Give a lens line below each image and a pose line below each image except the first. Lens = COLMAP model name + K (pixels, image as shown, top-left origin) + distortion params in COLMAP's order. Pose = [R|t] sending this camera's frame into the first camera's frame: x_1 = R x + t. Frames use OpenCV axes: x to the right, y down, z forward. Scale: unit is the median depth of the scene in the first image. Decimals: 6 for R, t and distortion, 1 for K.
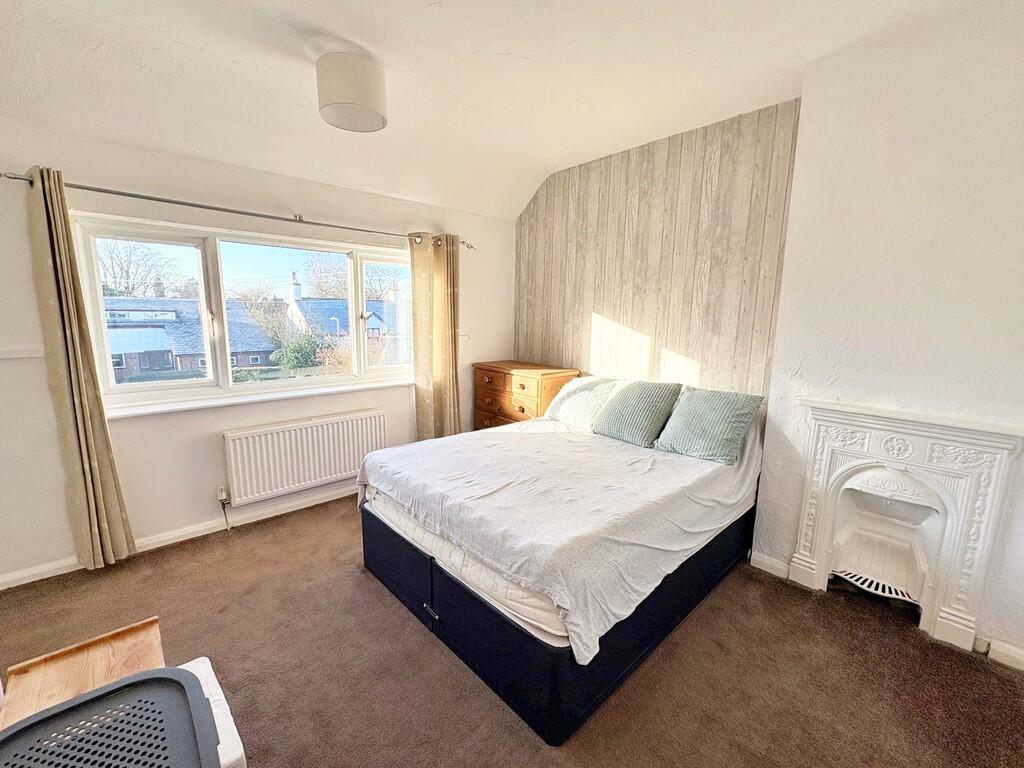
lens RADIAL K [[438.1, 0, 512.0], [0, 438.1, 384.0], [0, 0, 1]] dist [0.000285, -0.000057]
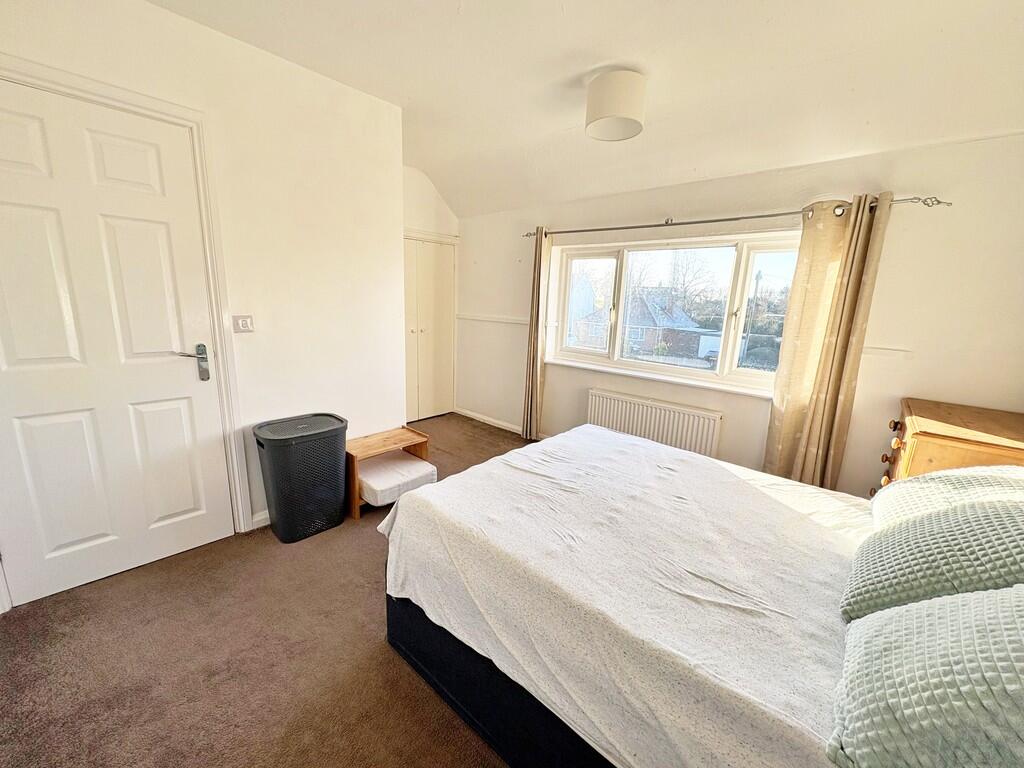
lens RADIAL K [[411.3, 0, 512.0], [0, 411.3, 384.0], [0, 0, 1]] dist [0.000450, 0.000026]
pose [[0.086256, 0.192288, -0.977540, 0.647108], [-0.198000, 0.964933, 0.172337, -0.085496], [0.976399, 0.178688, 0.121304, 0.602977]]
